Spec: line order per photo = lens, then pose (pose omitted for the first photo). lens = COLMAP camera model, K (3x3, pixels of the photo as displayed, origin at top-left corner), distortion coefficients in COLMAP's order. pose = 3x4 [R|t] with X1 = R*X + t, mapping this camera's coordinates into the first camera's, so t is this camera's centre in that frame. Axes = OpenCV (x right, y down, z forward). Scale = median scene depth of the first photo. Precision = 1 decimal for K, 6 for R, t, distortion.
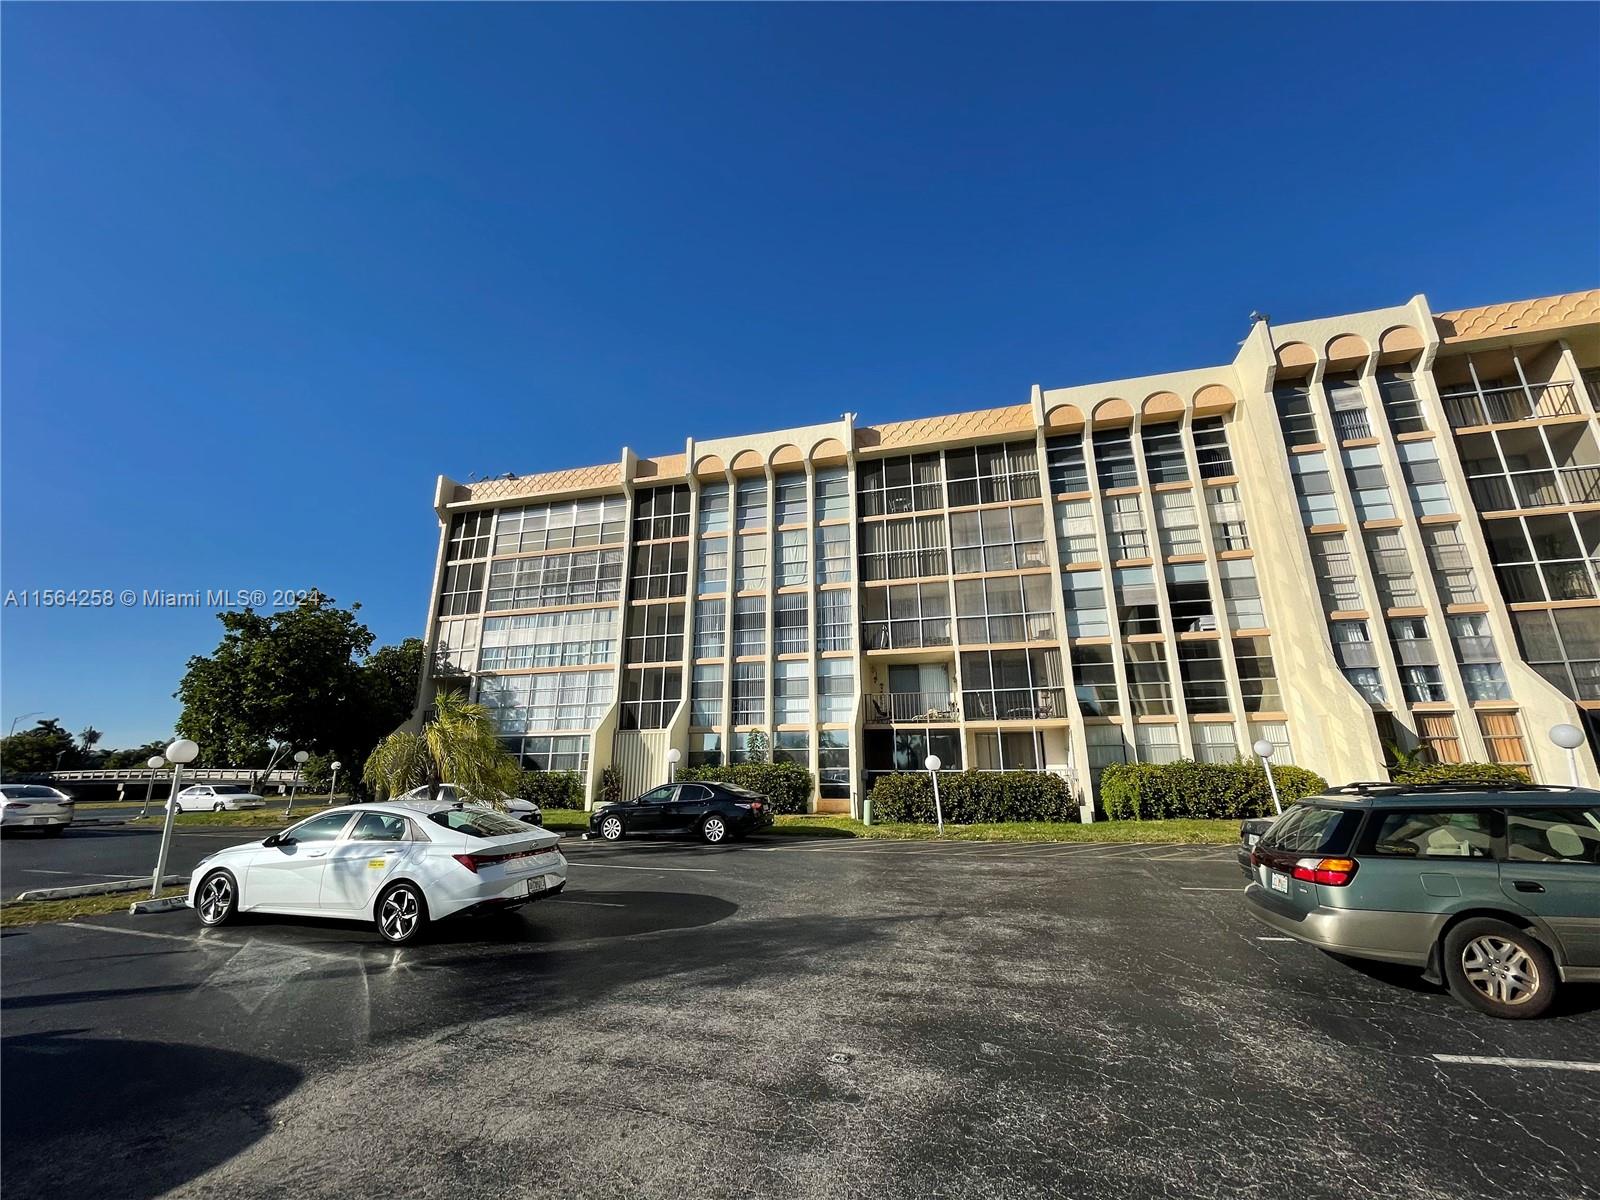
lens RADIAL K [[646.2, 0, 797.3], [0, 646.2, 590.2], [0, 0, 1]] dist [-0.000583, -0.000065]
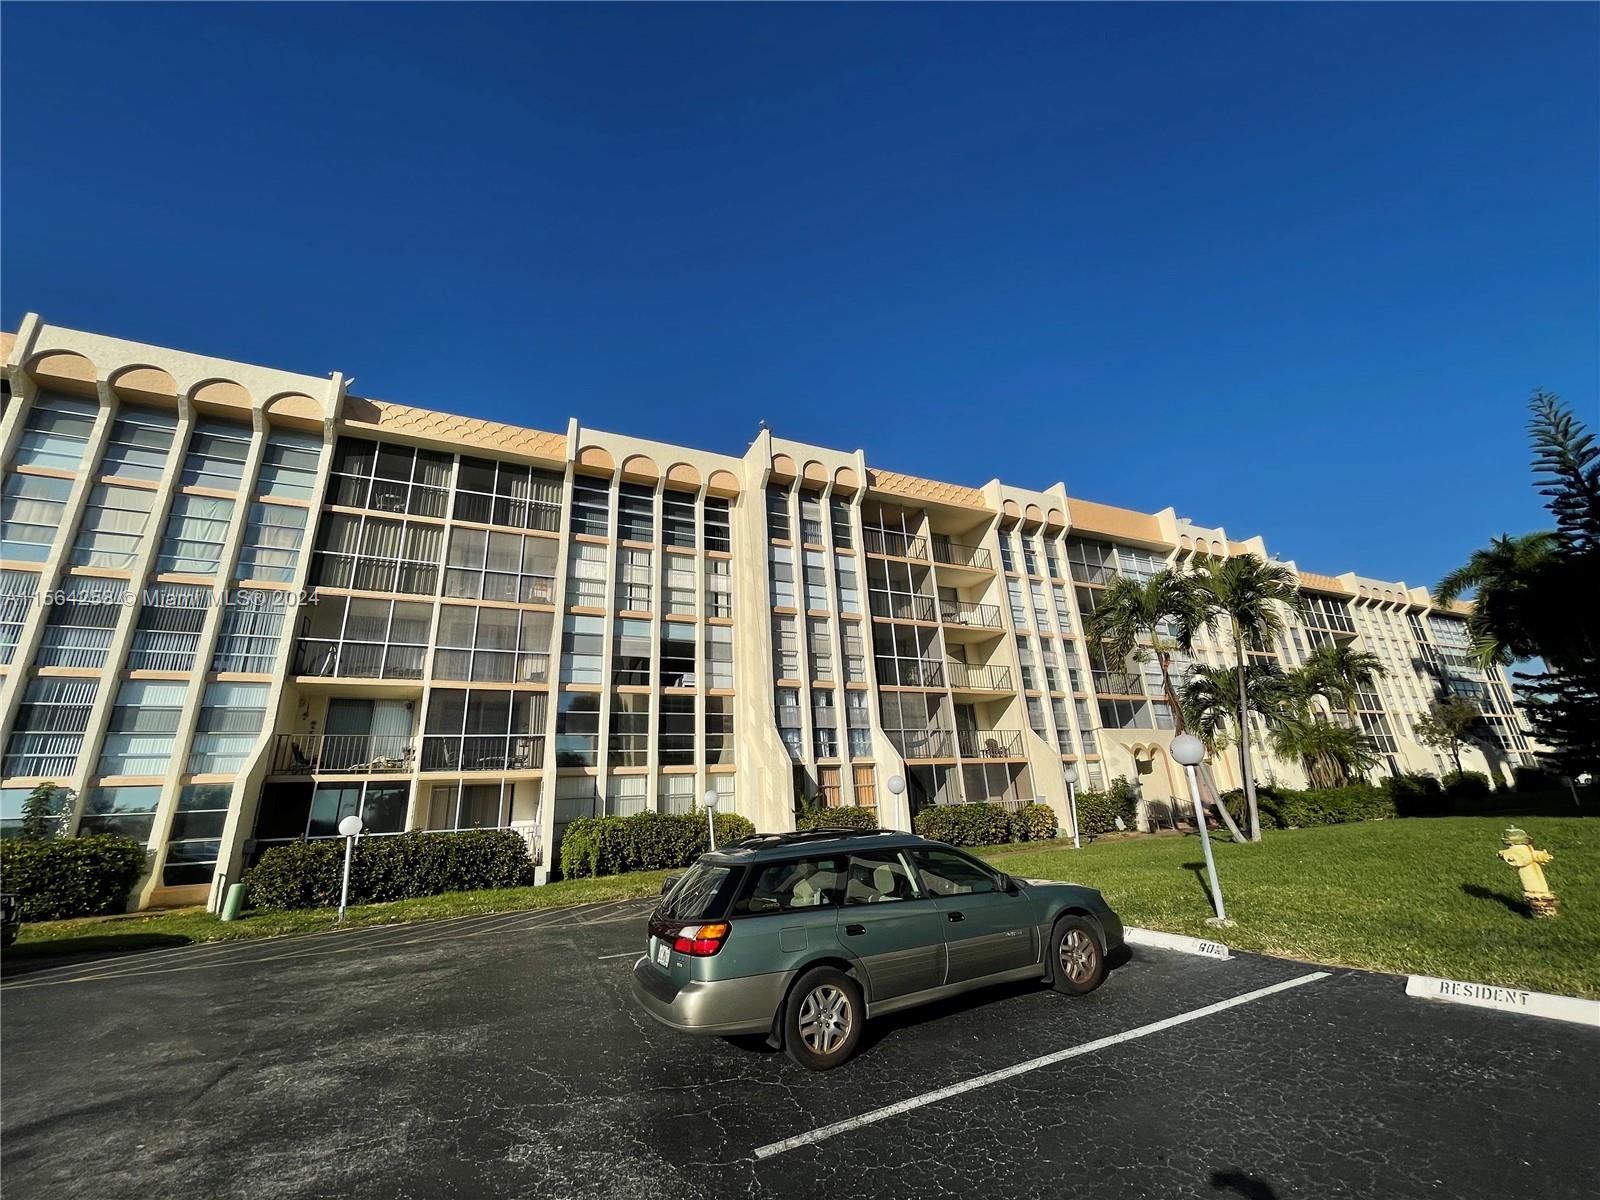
lens RADIAL K [[646.2, 0, 789.3], [0, 646.2, 591.9], [0, 0, 1]] dist [-0.000583, -0.000065]
pose [[0.764056, 0.176868, 0.620432, 0.064428], [-0.131160, 0.984188, -0.119043, 0.011465], [-0.631677, 0.009580, 0.775173, 0.052626]]
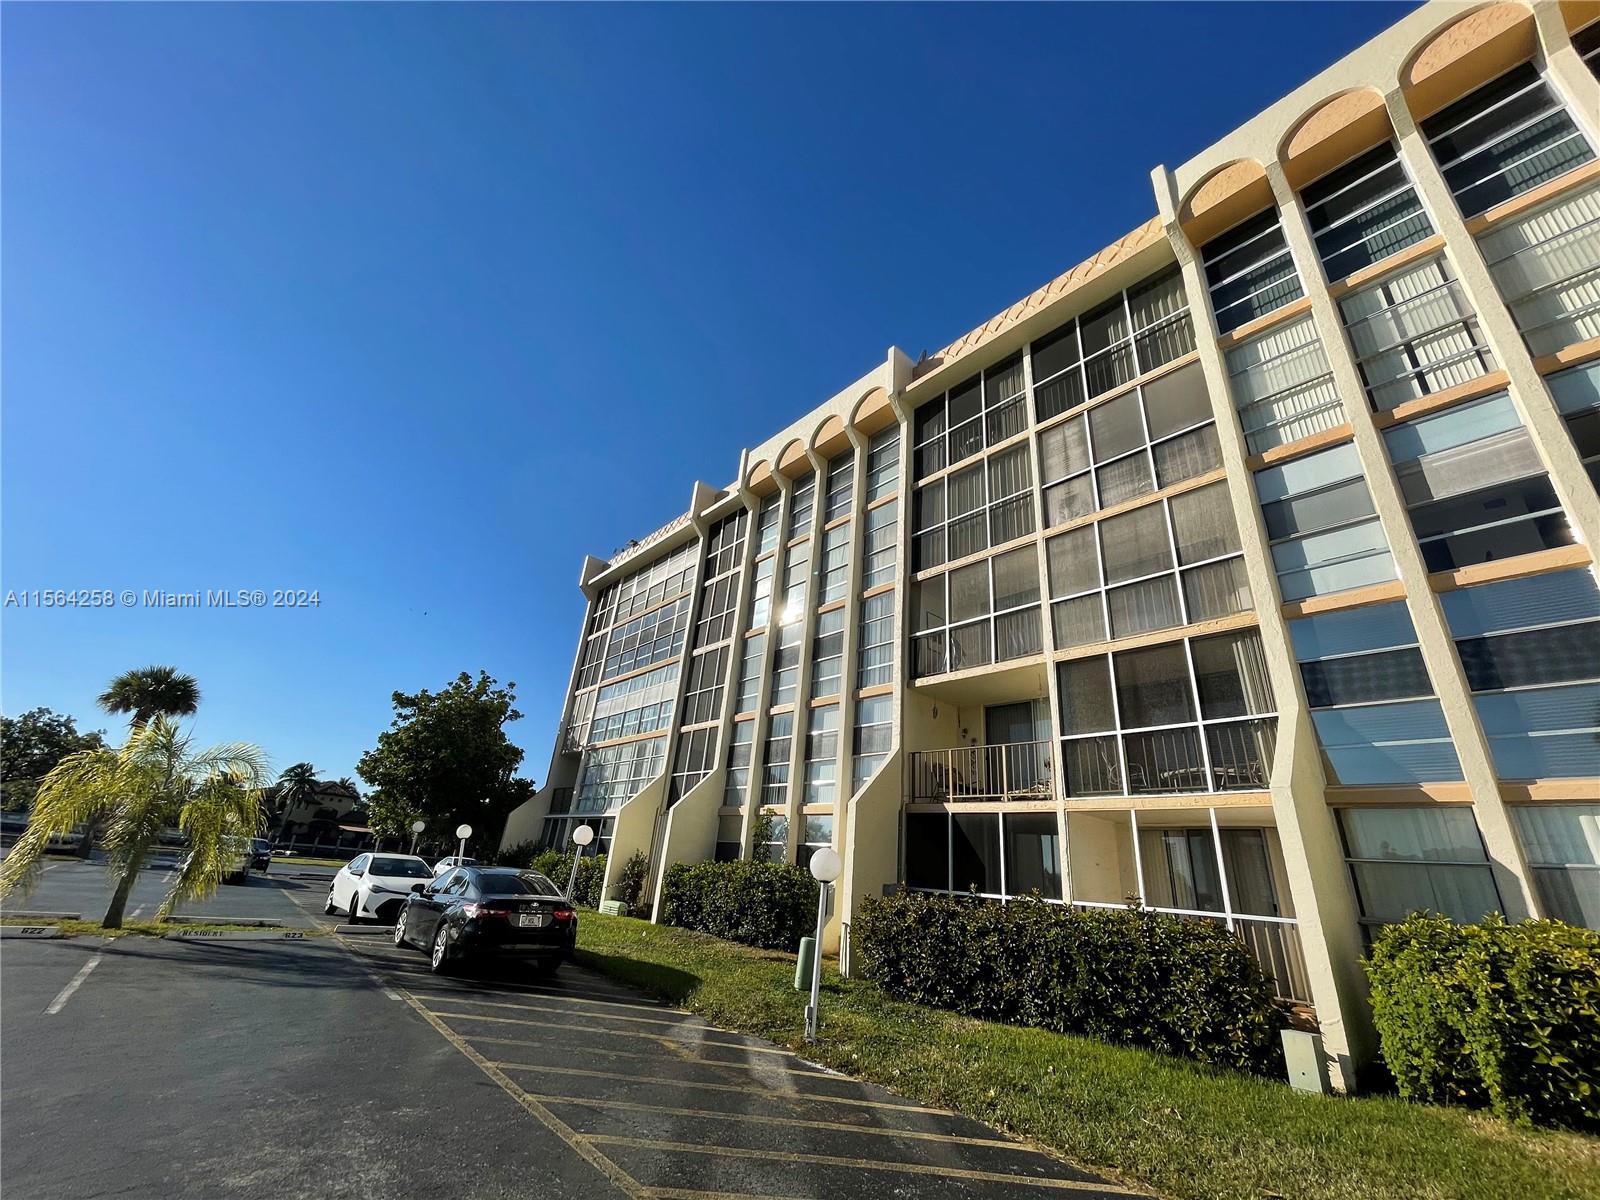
lens RADIAL K [[646.2, 0, 806.8], [0, 646.2, 588.2], [0, 0, 1]] dist [-0.000583, -0.000065]
pose [[0.832786, -0.158572, -0.530398, 0.375007], [0.064616, 0.979392, -0.191351, 0.124493], [0.549811, 0.125083, 0.825871, 0.449609]]
